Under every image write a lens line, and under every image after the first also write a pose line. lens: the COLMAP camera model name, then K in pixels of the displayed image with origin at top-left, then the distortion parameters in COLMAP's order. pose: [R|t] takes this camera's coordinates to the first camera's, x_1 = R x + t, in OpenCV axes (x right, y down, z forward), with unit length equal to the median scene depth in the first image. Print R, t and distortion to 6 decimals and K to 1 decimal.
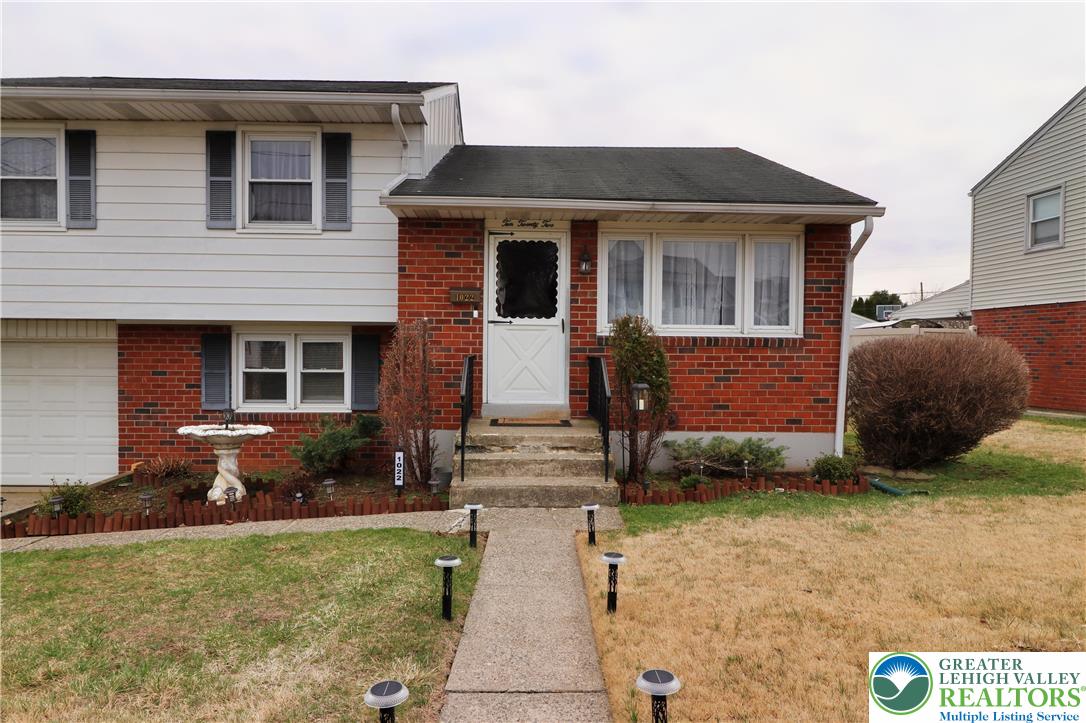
lens RADIAL K [[722.1, 0, 543.0], [0, 722.1, 361.5], [0, 0, 1]] dist [0.001391, -0.020075]
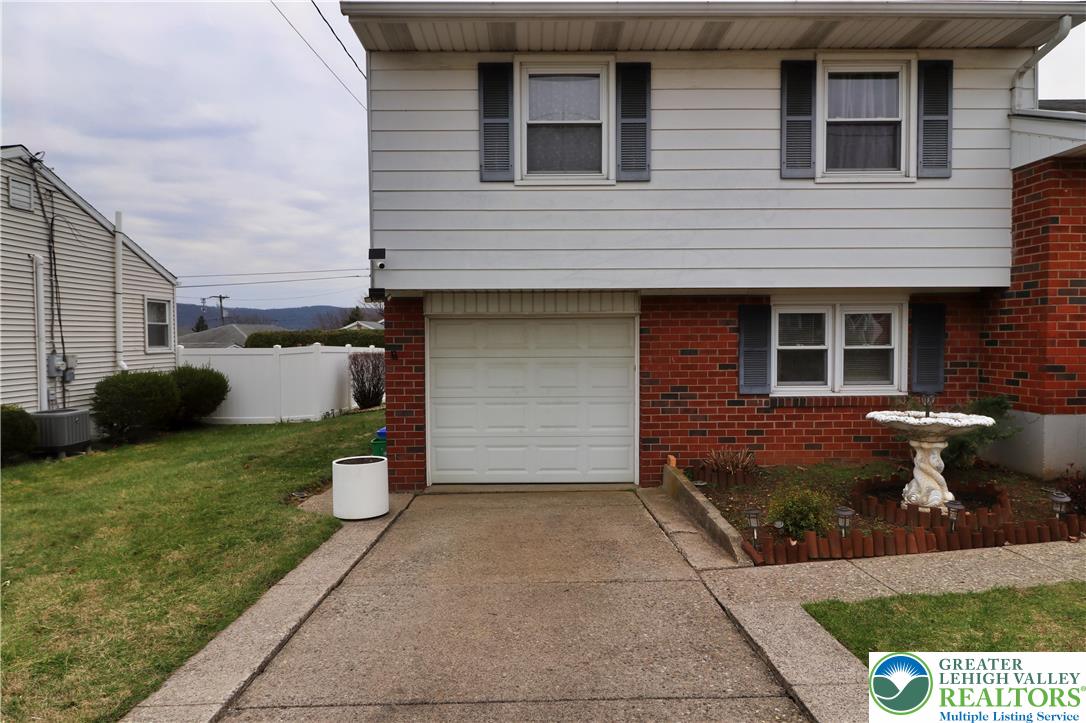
lens RADIAL K [[674.3, 0, 543.0], [0, 674.3, 361.5], [0, 0, 1]] dist [-0.008292, -0.002214]
pose [[0.999181, -0.013728, -0.038068, -0.733812], [0.014498, 0.999695, 0.020013, 0.009467], [0.037782, -0.020549, 0.999075, 0.206330]]
